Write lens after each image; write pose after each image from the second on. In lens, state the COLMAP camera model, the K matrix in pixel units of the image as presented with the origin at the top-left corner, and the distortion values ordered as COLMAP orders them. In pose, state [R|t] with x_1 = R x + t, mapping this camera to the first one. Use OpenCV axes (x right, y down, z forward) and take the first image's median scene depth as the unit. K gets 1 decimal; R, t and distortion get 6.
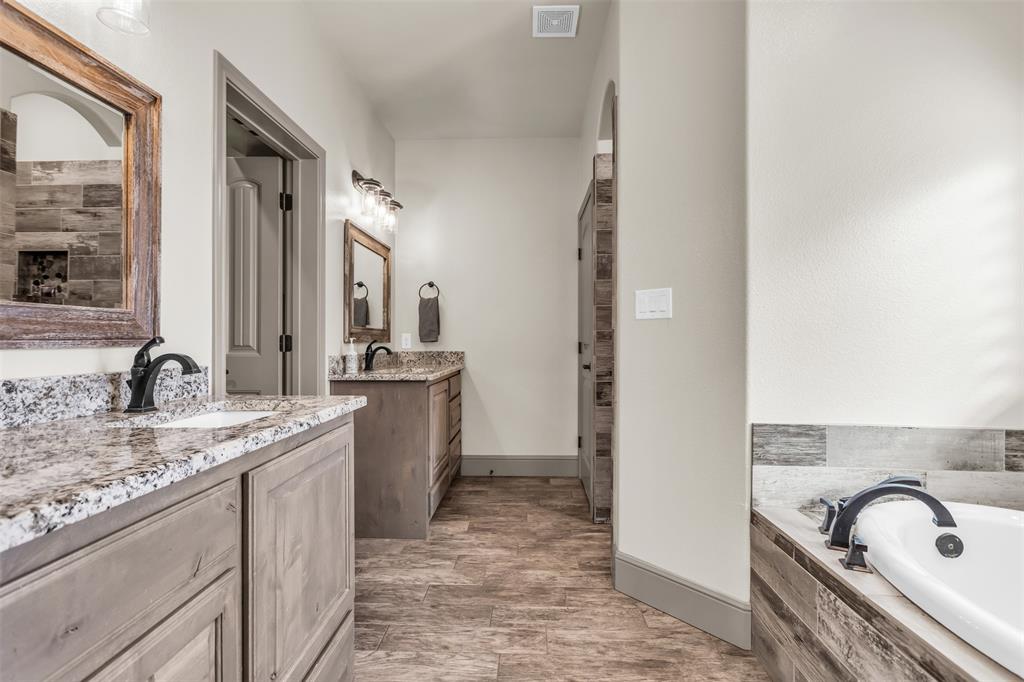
lens RADIAL K [[490.8, 0, 509.3], [0, 490.8, 339.7], [0, 0, 1]] dist [-0.000429, 0.000269]
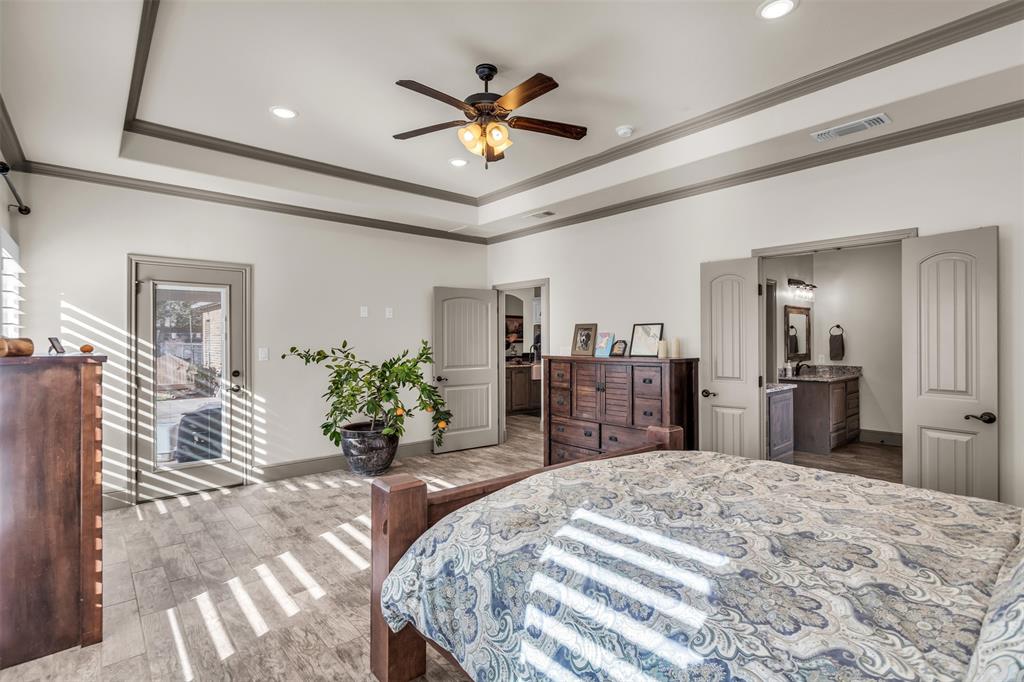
lens RADIAL K [[479.3, 0, 511.5], [0, 479.3, 338.5], [0, 0, 1]] dist [0.000198, -0.000790]
pose [[0.684522, -0.005867, -0.728969, 0.368974], [0.007126, 0.999974, -0.001356, -0.100706], [0.728957, -0.004266, 0.684546, -1.287863]]
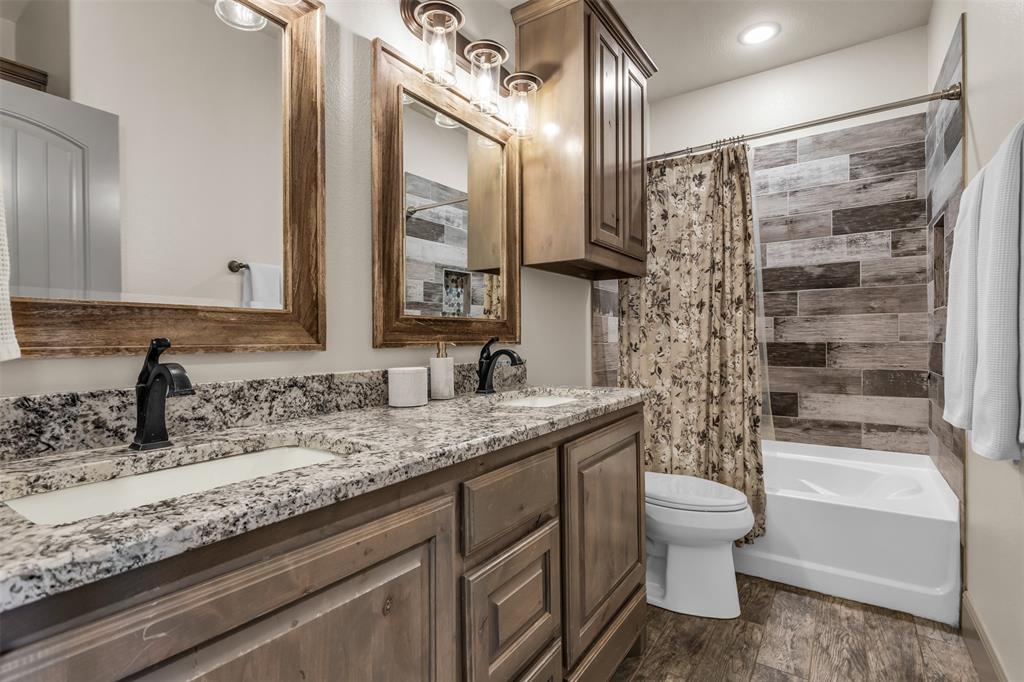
lens RADIAL K [[476.3, 0, 510.0], [0, 476.3, 337.4], [0, 0, 1]] dist [-0.000904, 0.000525]
pose [[0.839538, 0.002225, -0.543296, 0.028539], [0.000526, 0.999988, 0.004908, -0.001505], [0.543300, -0.004406, 0.839527, 0.576216]]
